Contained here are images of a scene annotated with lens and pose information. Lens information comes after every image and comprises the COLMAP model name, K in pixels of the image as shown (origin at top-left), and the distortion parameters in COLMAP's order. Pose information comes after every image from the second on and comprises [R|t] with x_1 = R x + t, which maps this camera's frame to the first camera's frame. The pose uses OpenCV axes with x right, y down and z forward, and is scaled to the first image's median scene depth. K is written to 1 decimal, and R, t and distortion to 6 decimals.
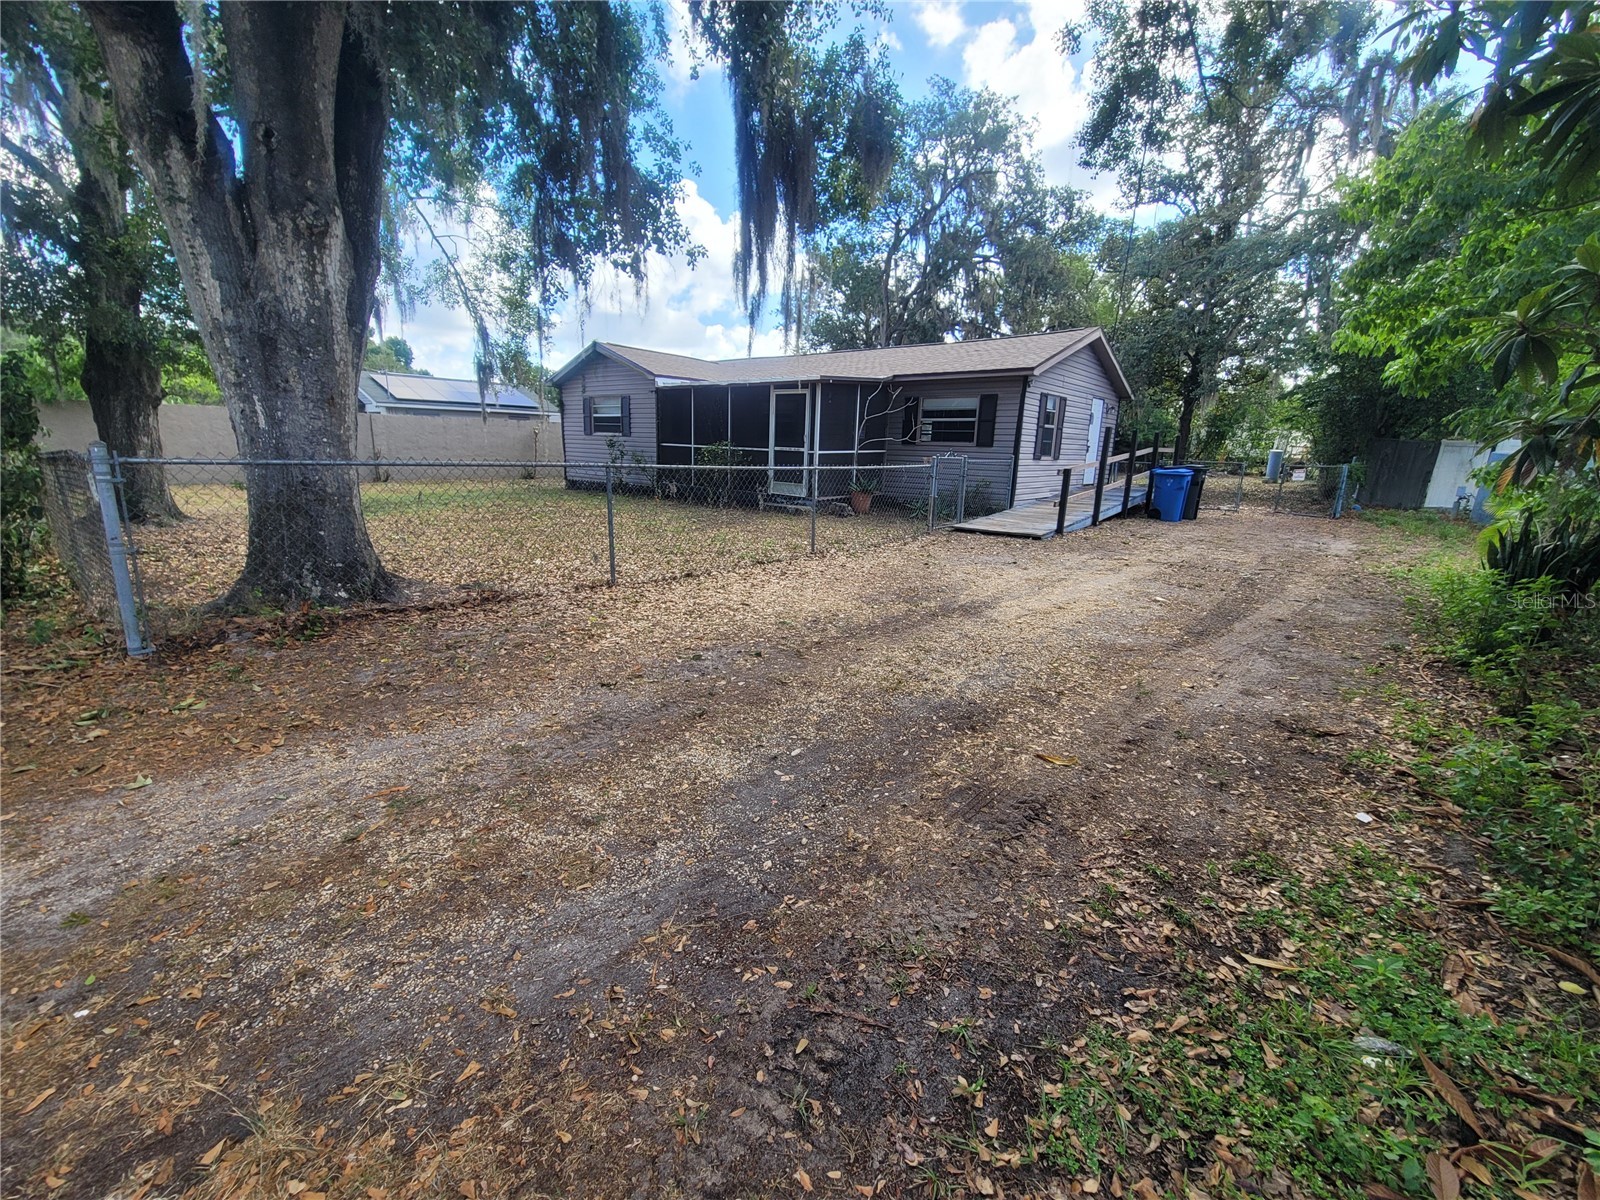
lens RADIAL K [[648.7, 0, 800.3], [0, 648.7, 604.4], [0, 0, 1]] dist [-0.003568, 0.000322]
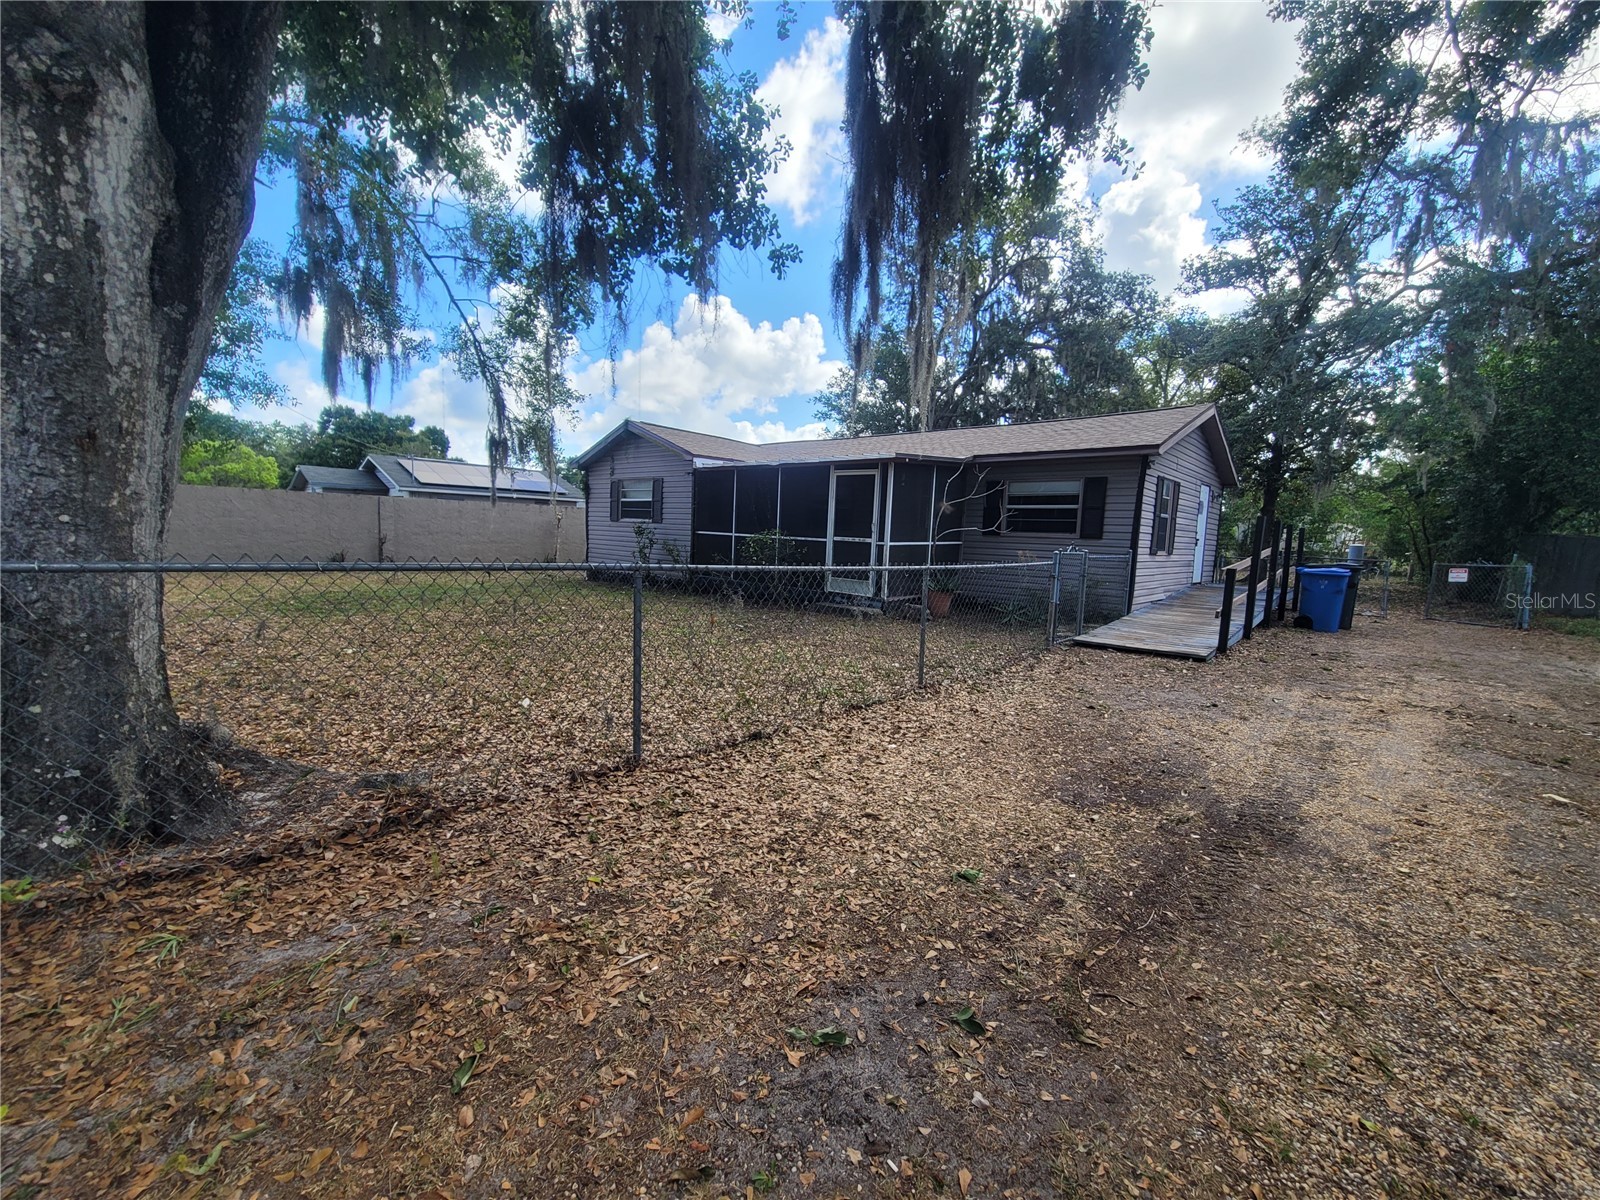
lens RADIAL K [[638.8, 0, 800.0], [0, 638.8, 600.0], [0, 0, 1]] dist [0.001022, 0.000257]
pose [[0.999561, 0.012520, -0.026853, -0.060518], [-0.016079, 0.990480, -0.136715, -0.048822], [0.024886, 0.137086, 0.990246, 0.195459]]
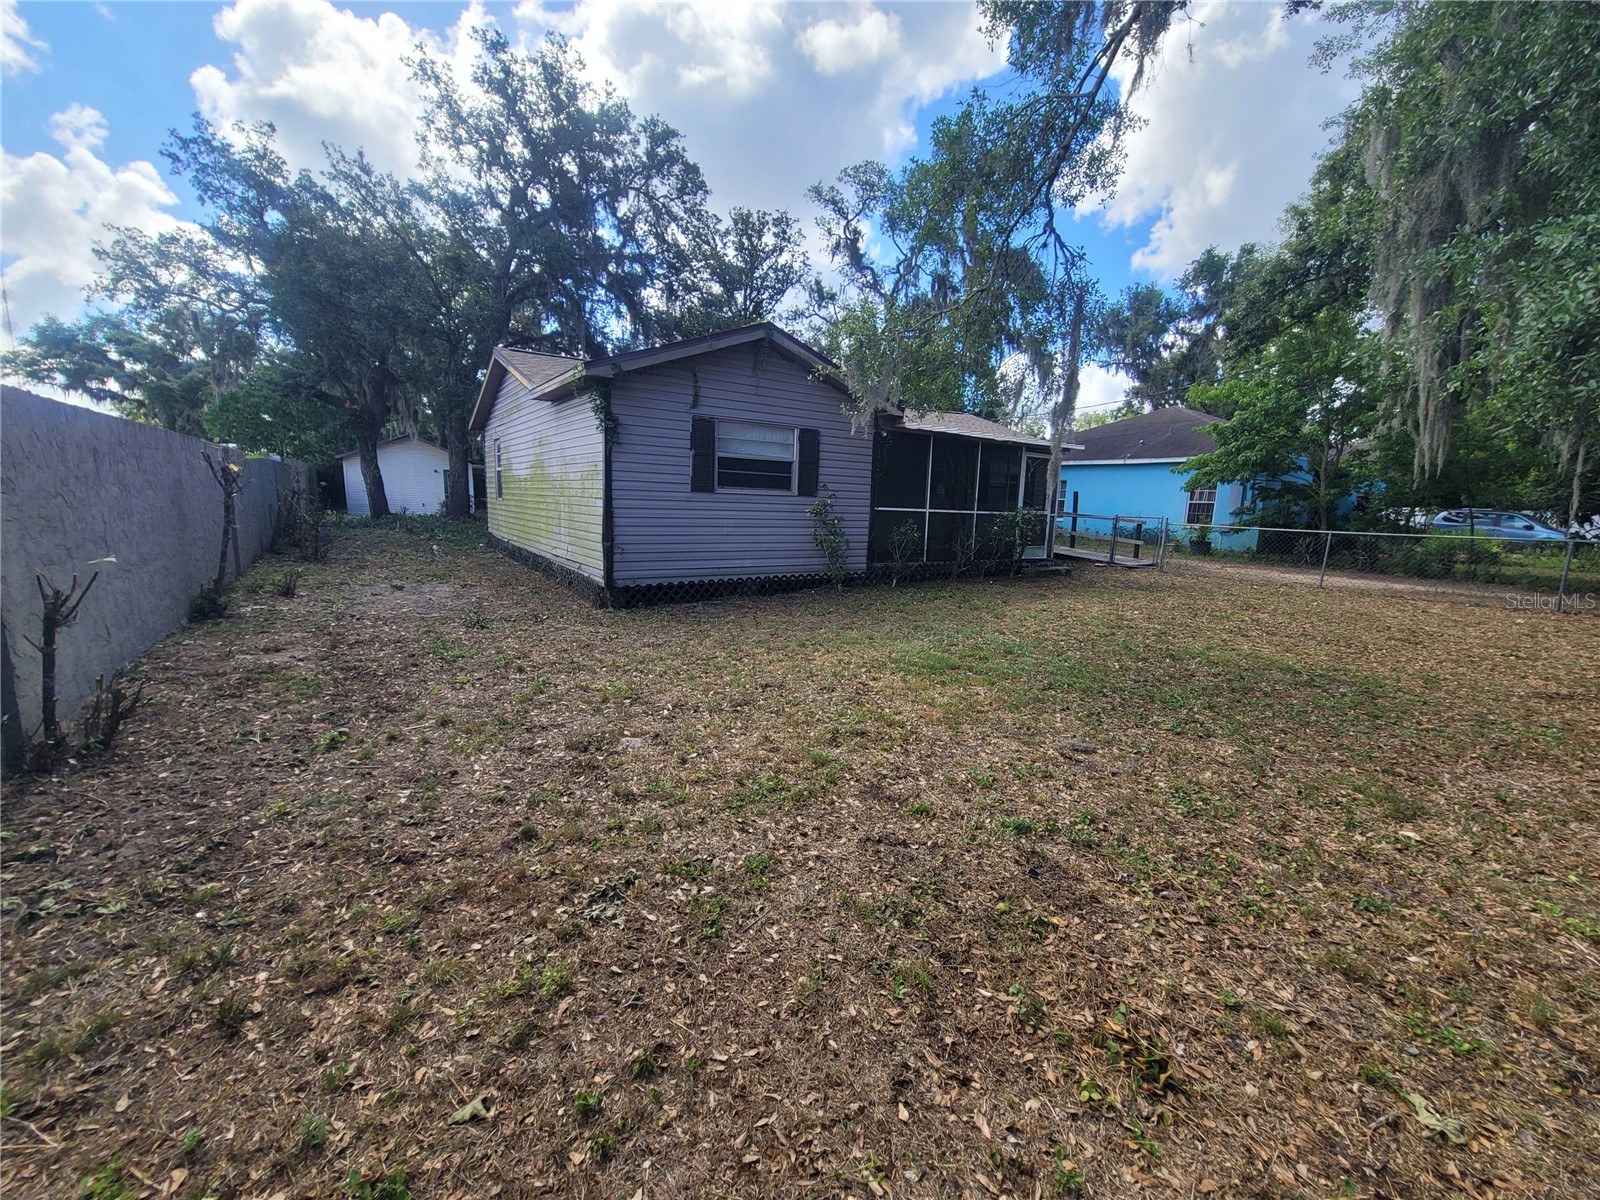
lens RADIAL K [[648.7, 0, 800.3], [0, 648.7, 604.4], [0, 0, 1]] dist [-0.003568, 0.000322]
pose [[0.257094, -0.178151, 0.949824, -1.061852], [0.208109, 0.970007, 0.125606, -0.299220], [-0.943713, 0.165374, 0.286458, 1.067338]]
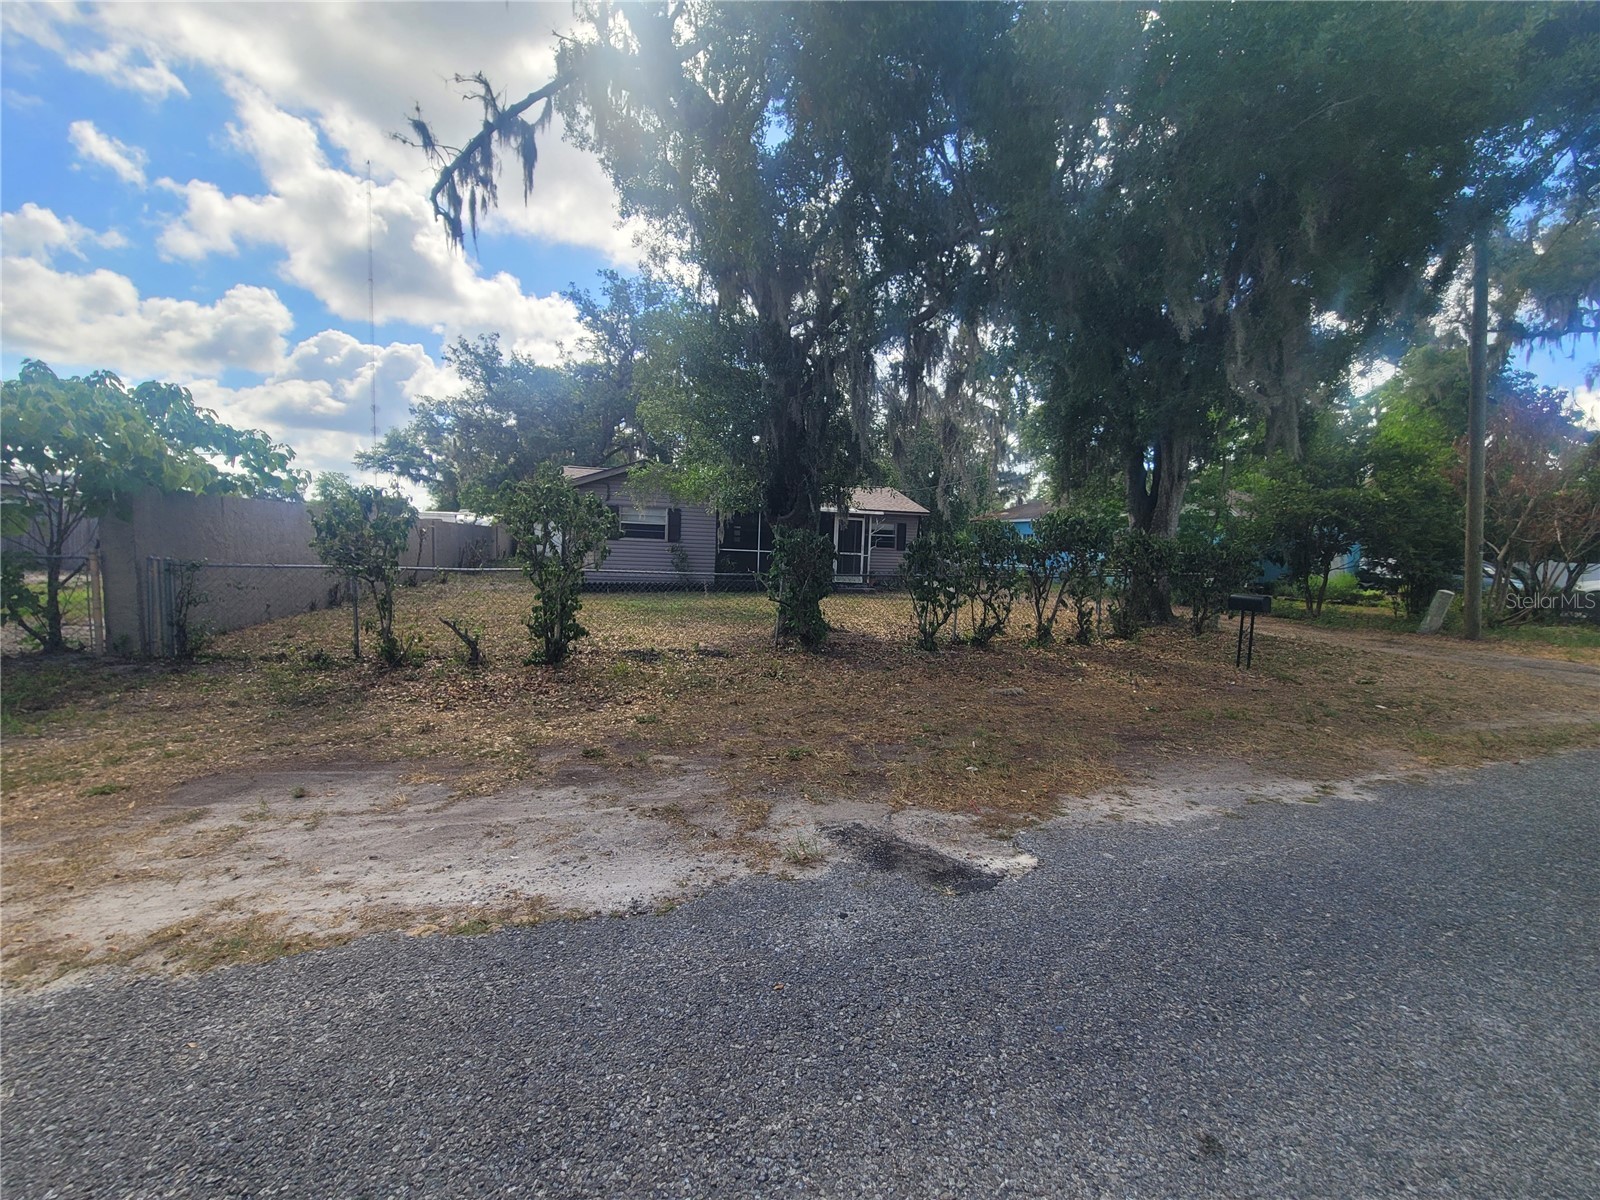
lens RADIAL K [[638.8, 0, 800.0], [0, 638.8, 600.0], [0, 0, 1]] dist [0.001022, 0.000257]
pose [[0.514585, -0.082312, 0.853480, -1.409680], [0.185771, 0.982441, -0.017257, -0.122711], [-0.837073, 0.167432, 0.520841, 0.302364]]
